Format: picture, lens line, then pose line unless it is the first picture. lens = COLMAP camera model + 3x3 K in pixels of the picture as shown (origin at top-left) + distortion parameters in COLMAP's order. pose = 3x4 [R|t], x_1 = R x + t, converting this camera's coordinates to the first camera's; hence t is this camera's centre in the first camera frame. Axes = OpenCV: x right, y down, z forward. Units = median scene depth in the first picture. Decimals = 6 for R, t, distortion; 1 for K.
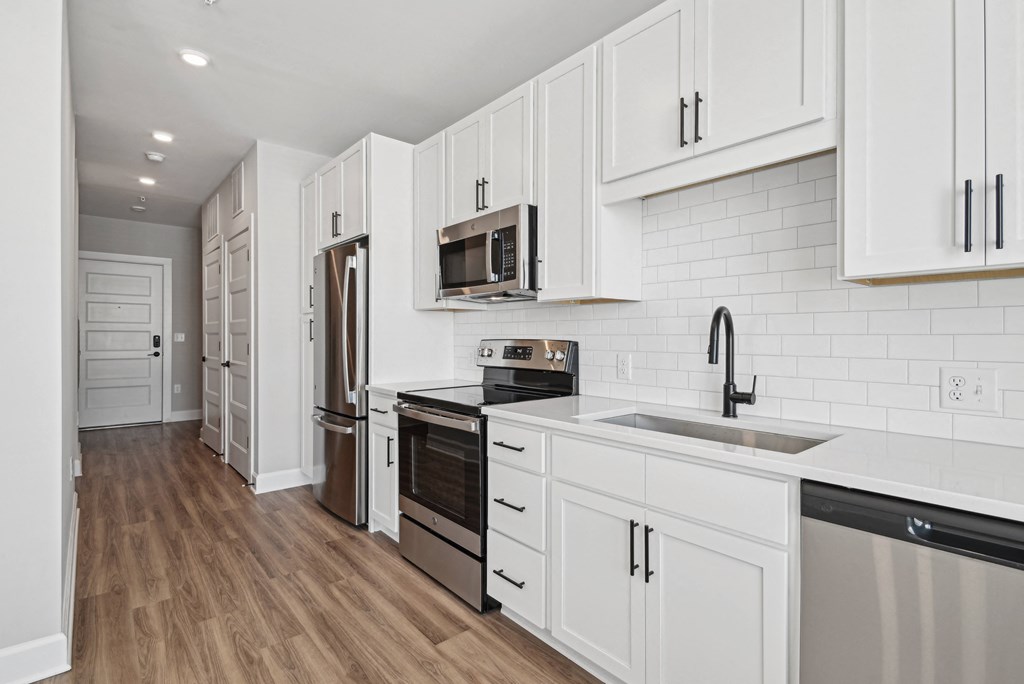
lens RADIAL K [[476.7, 0, 512.0], [0, 476.7, 342.0], [0, 0, 1]] dist [0.013794, -0.000176]
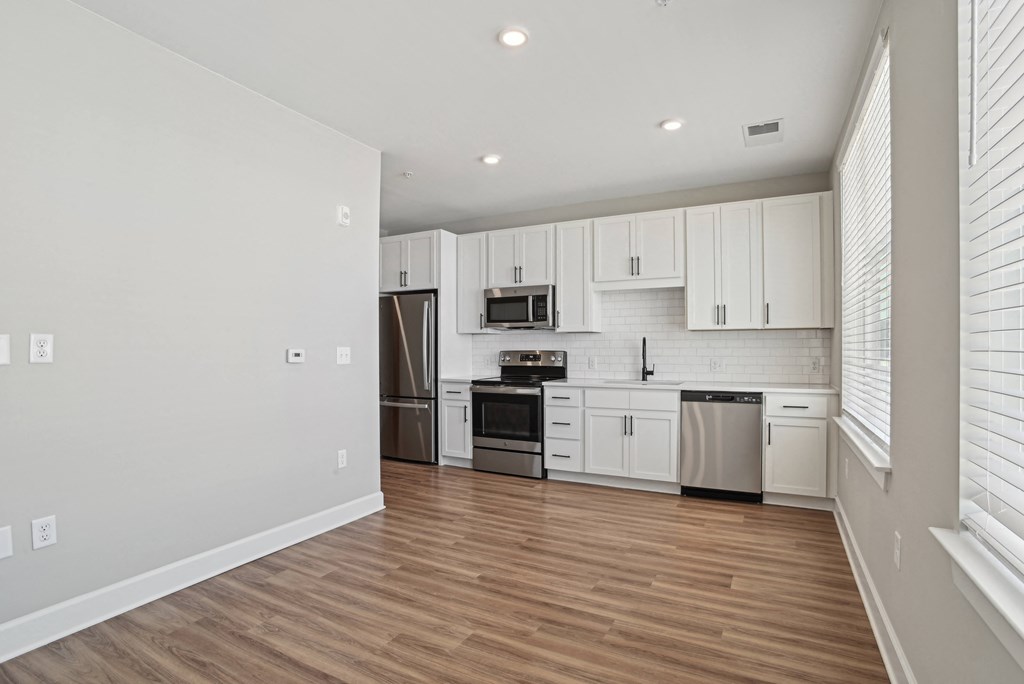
lens RADIAL K [[490.3, 0, 514.0], [0, 490.3, 352.0], [0, 0, 1]] dist [-0.000782, 0.000326]
pose [[0.931157, -0.005538, 0.364577, -0.900858], [0.007738, 0.999960, -0.004575, 0.010092], [-0.364537, 0.007081, 0.931162, -0.921333]]
